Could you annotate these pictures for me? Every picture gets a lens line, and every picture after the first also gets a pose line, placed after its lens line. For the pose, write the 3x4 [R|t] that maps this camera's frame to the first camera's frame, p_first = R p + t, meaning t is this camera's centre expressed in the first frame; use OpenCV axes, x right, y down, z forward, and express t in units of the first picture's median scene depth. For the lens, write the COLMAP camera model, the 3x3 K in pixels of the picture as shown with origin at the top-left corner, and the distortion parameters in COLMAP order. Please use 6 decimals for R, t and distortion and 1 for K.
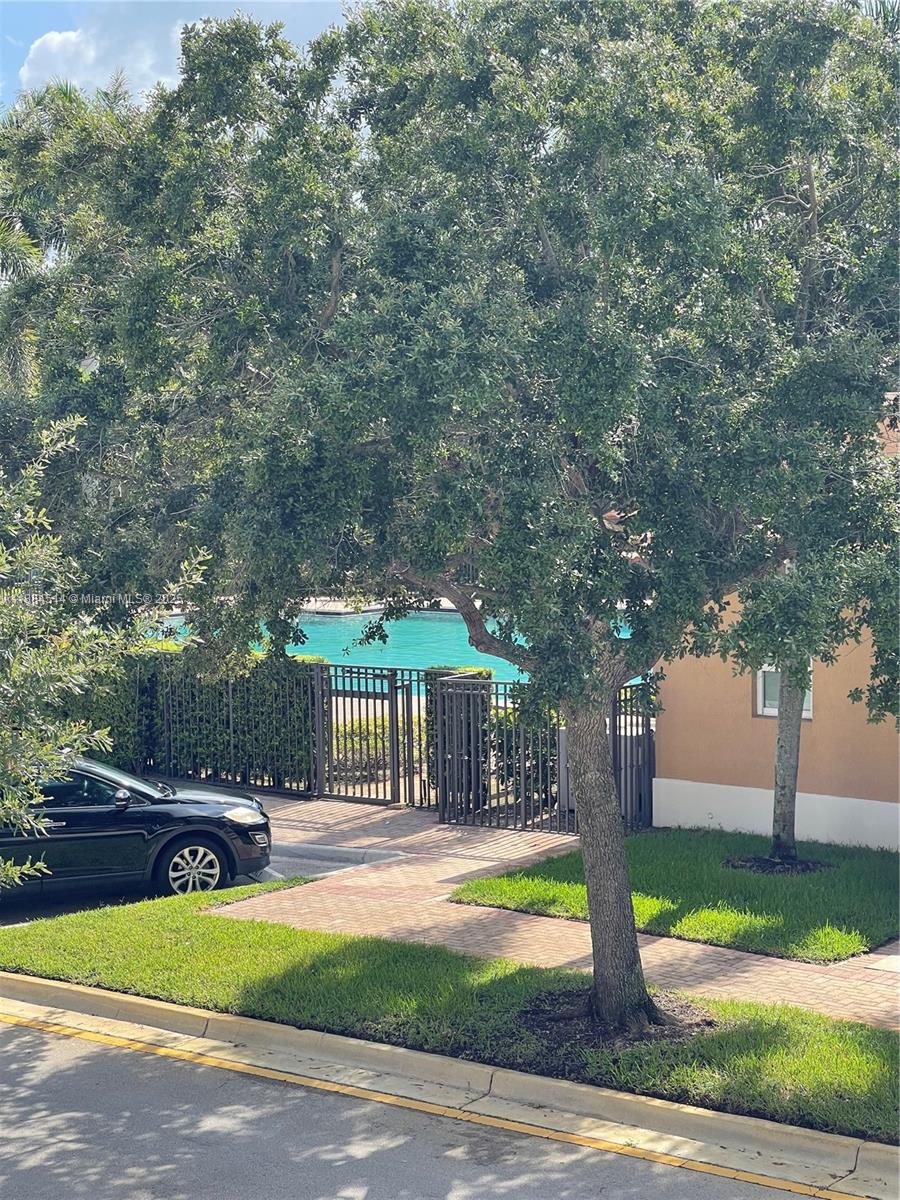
lens RADIAL K [[2266.3, 0, 450.8], [0, 2266.3, 587.8], [0, 0, 1]] dist [0.257056, 0.000000]
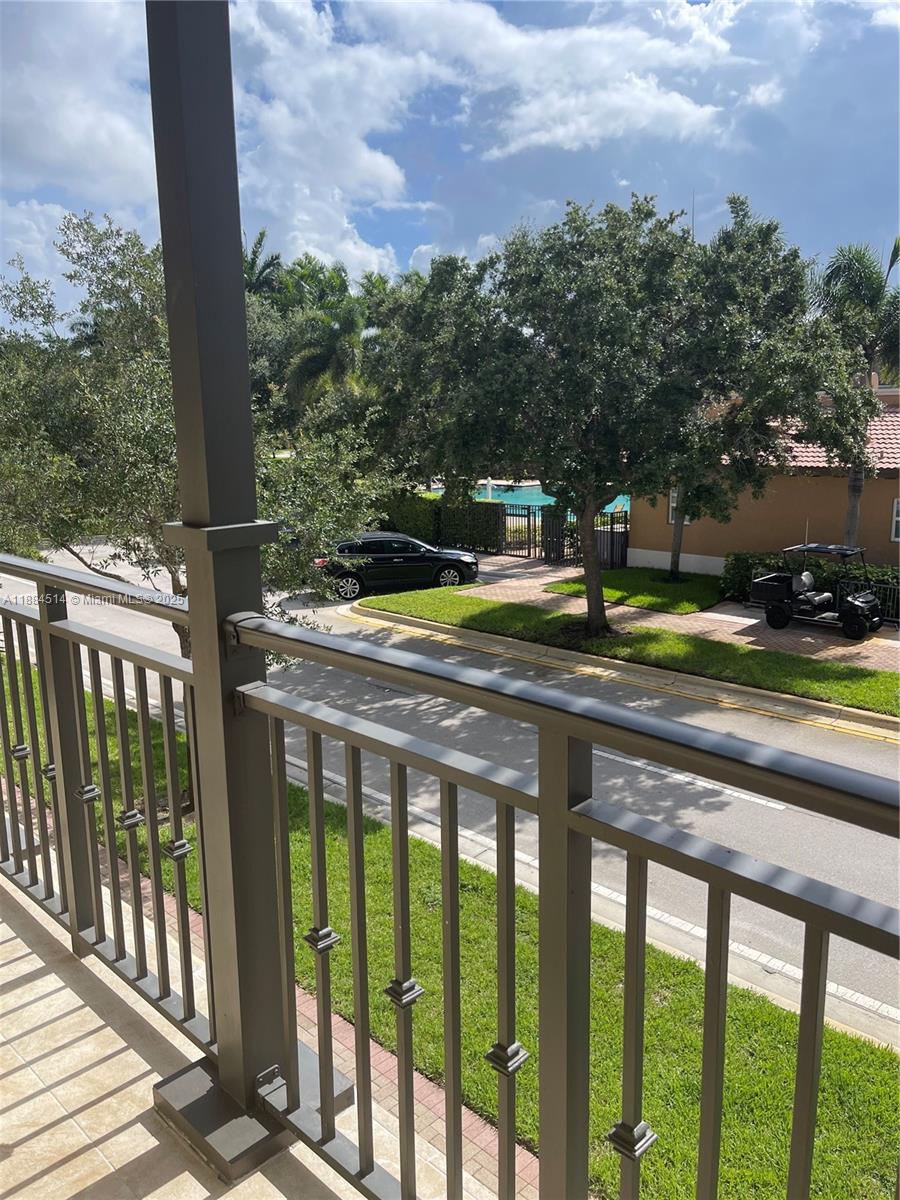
lens RADIAL K [[916.8, 0, 454.6], [0, 916.8, 608.5], [0, 0, 1]] dist [0.058600, -0.071568]
pose [[0.991168, 0.022407, -0.130703, 0.050197], [-0.003828, 0.990045, 0.140702, 0.008681], [0.132554, -0.138959, 0.981387, -0.094224]]
